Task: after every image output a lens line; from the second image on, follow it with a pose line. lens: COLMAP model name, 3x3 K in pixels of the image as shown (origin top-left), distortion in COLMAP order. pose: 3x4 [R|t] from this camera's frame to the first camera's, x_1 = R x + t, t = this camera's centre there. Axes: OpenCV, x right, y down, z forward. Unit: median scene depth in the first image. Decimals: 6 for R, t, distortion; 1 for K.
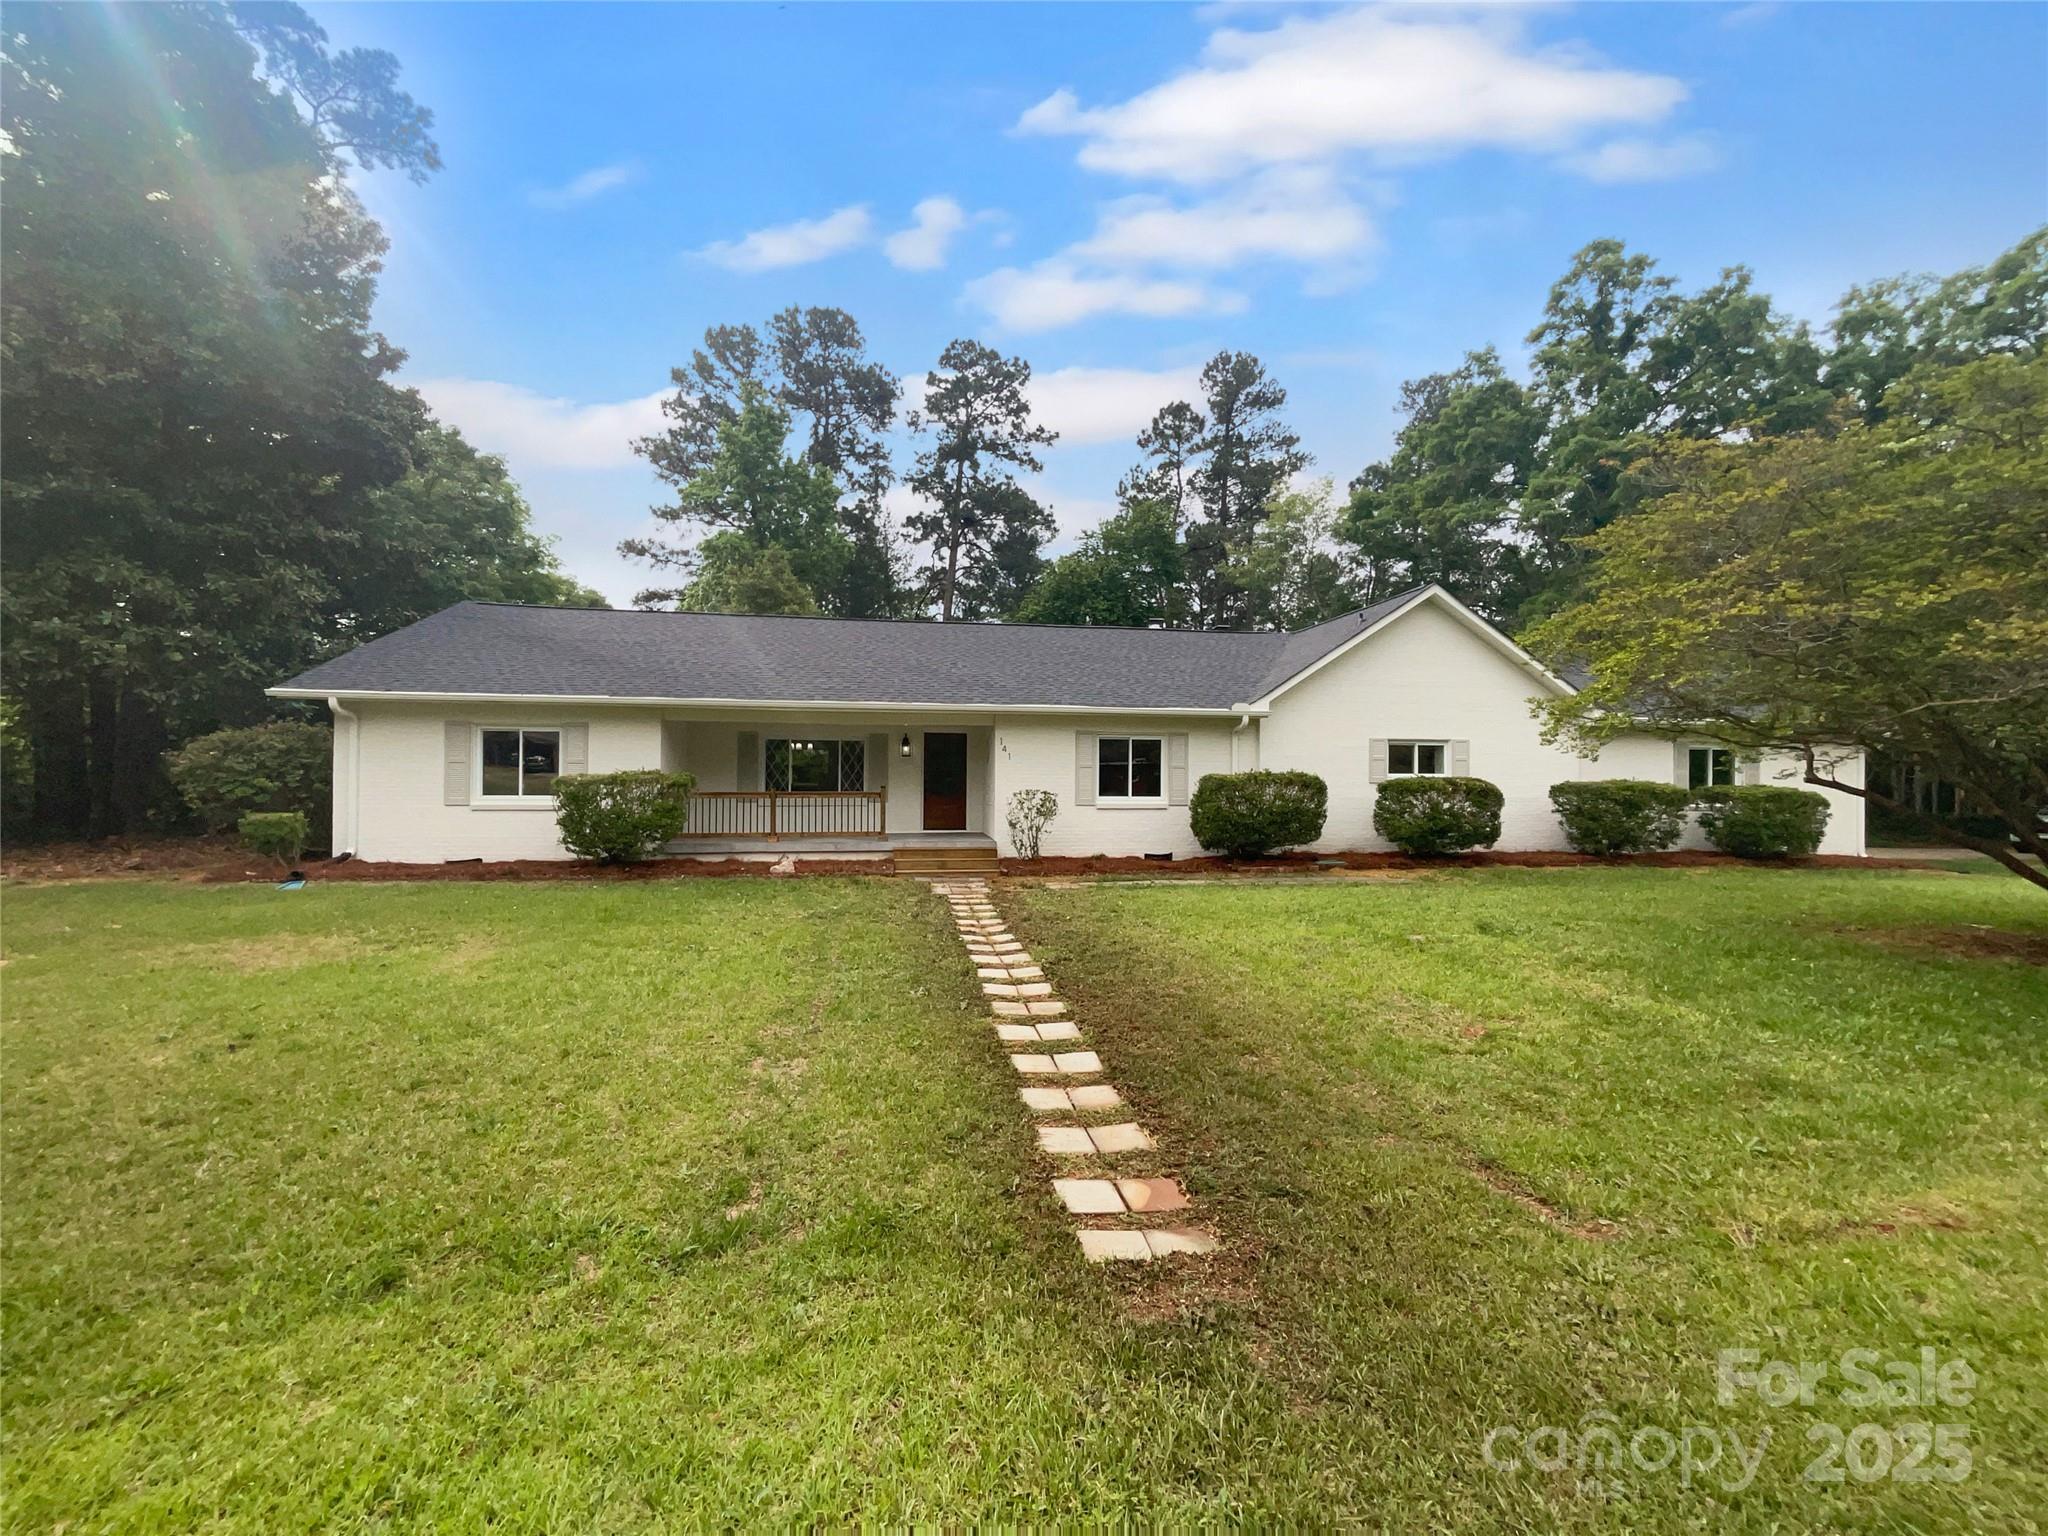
lens RADIAL K [[829.3, 0, 1024.0], [0, 829.3, 768.0], [0, 0, 1]] dist [-0.001624, 0.000125]
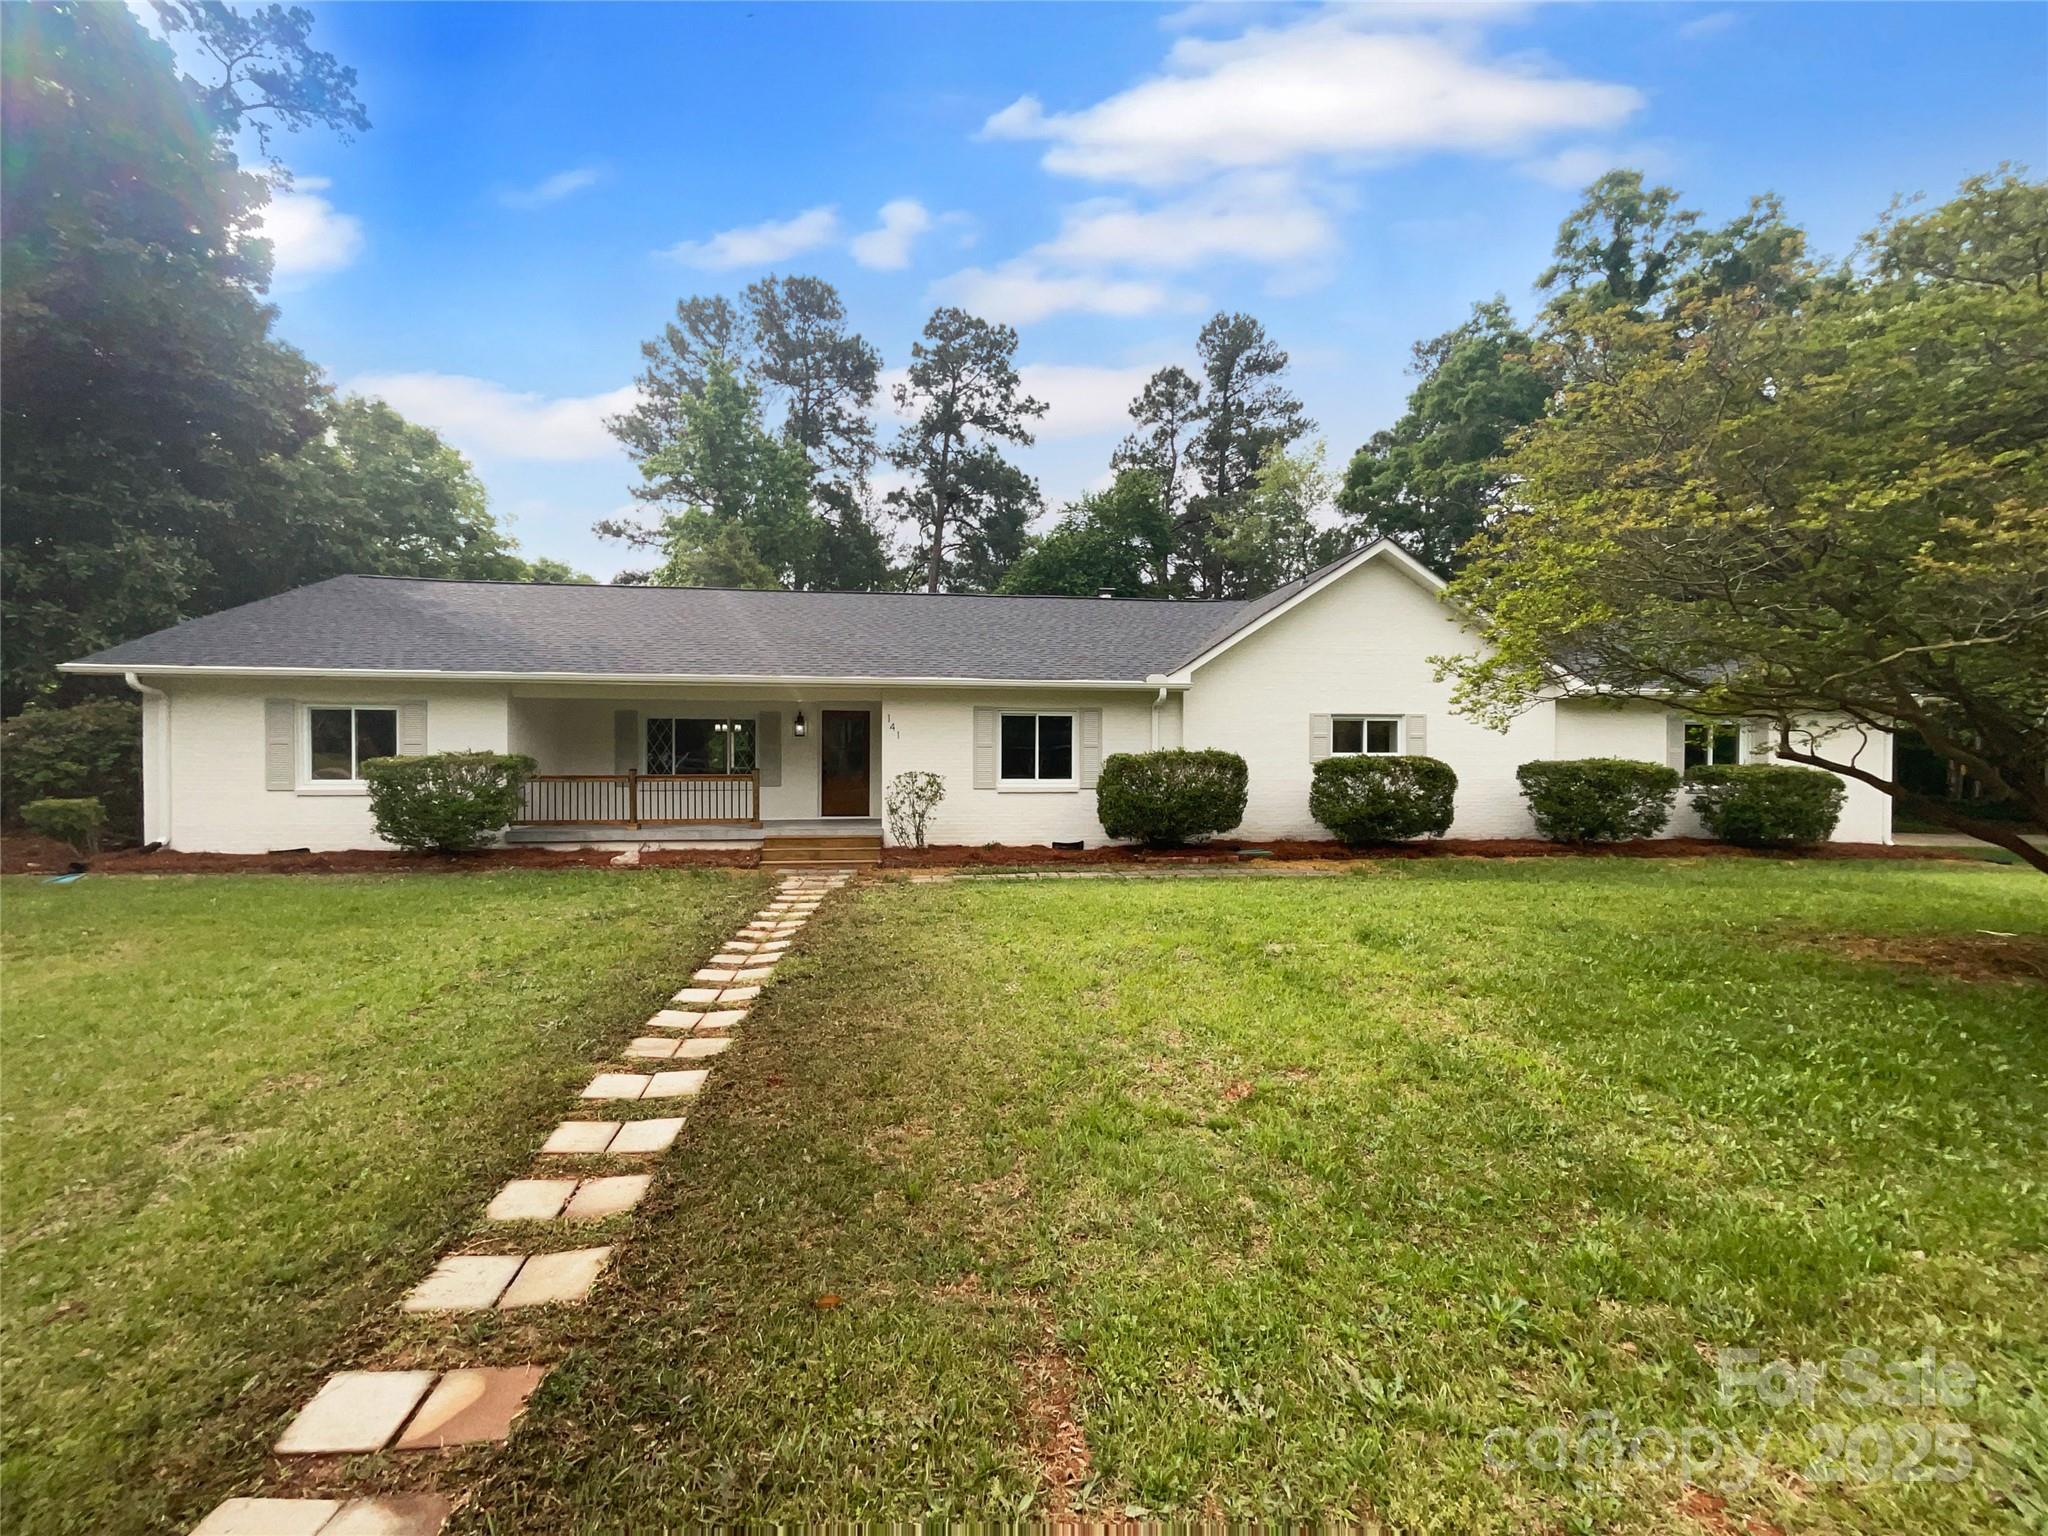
lens RADIAL K [[823.6, 0, 1024.0], [0, 823.6, 768.0], [0, 0, 1]] dist [-0.000707, -0.000259]
pose [[0.999137, -0.003594, -0.041373, 0.143428], [0.004336, 0.999831, 0.017855, 0.005989], [0.041302, -0.018019, 0.998984, 0.097250]]
